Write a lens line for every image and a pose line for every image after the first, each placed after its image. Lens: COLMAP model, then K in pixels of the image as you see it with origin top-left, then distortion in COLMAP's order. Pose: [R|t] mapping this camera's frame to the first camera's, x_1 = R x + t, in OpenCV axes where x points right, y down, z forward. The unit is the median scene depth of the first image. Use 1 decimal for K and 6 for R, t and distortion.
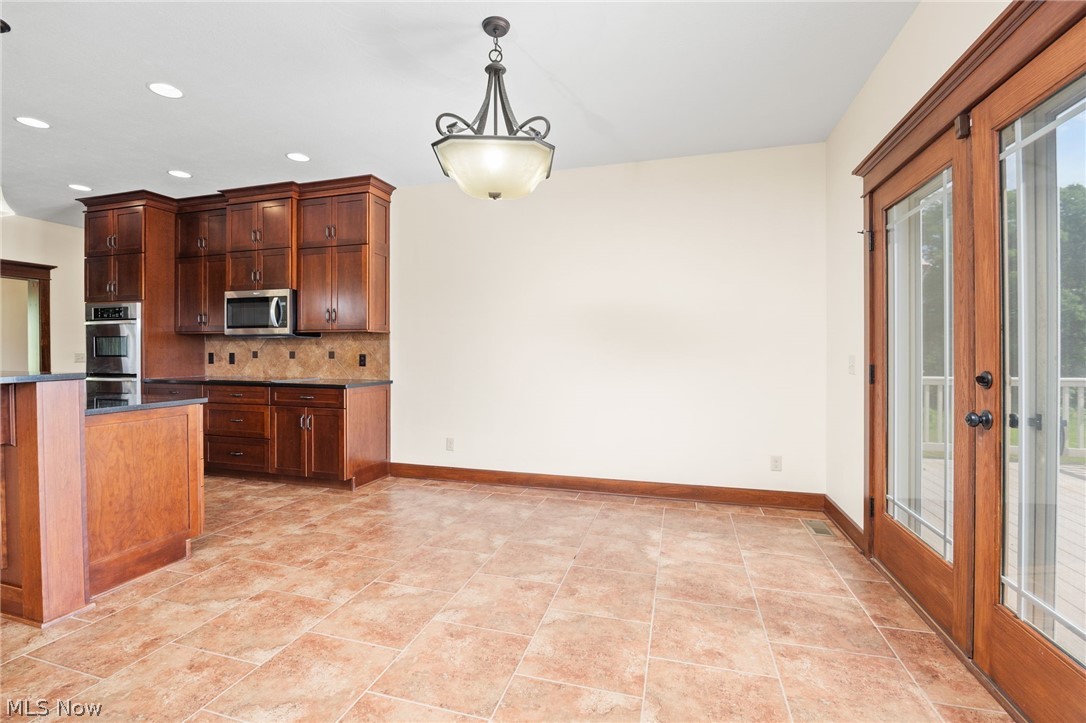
lens RADIAL K [[470.1, 0, 542.7], [0, 470.1, 351.0], [0, 0, 1]] dist [-0.015995, 0.002269]
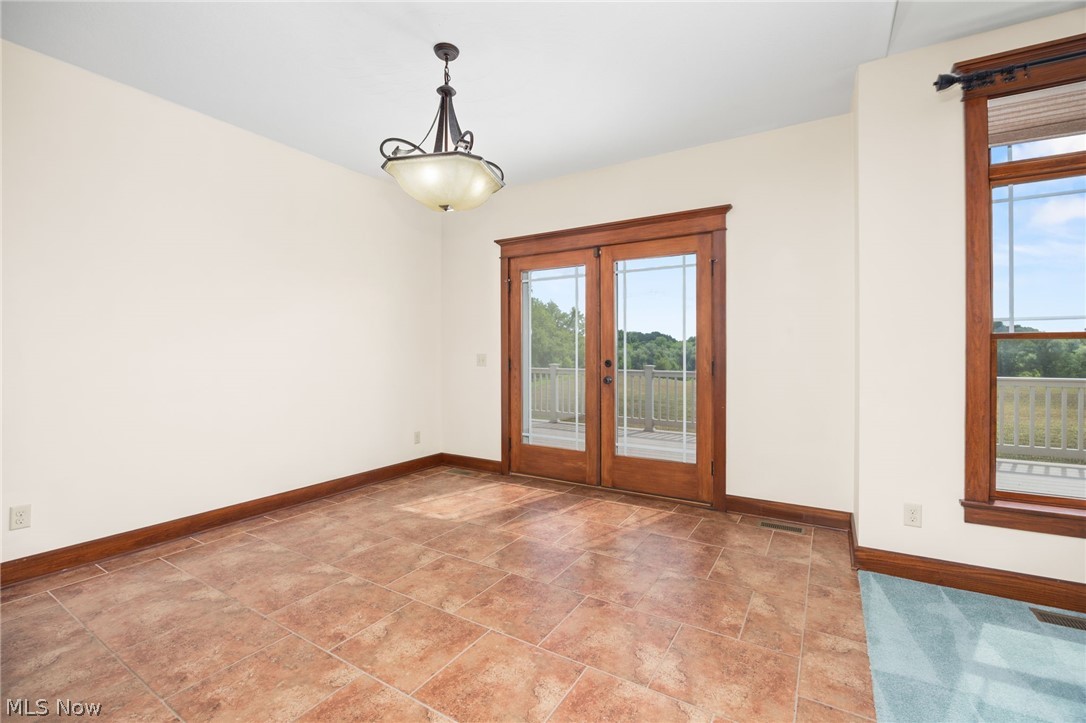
lens RADIAL K [[470.1, 0, 548.6], [0, 470.1, 351.6], [0, 0, 1]] dist [-0.015995, 0.002269]
pose [[0.264419, 0.002067, 0.964406, -0.629253], [-0.002642, 0.999996, -0.001419, 0.000760], [-0.964404, -0.002173, 0.264423, 0.282529]]
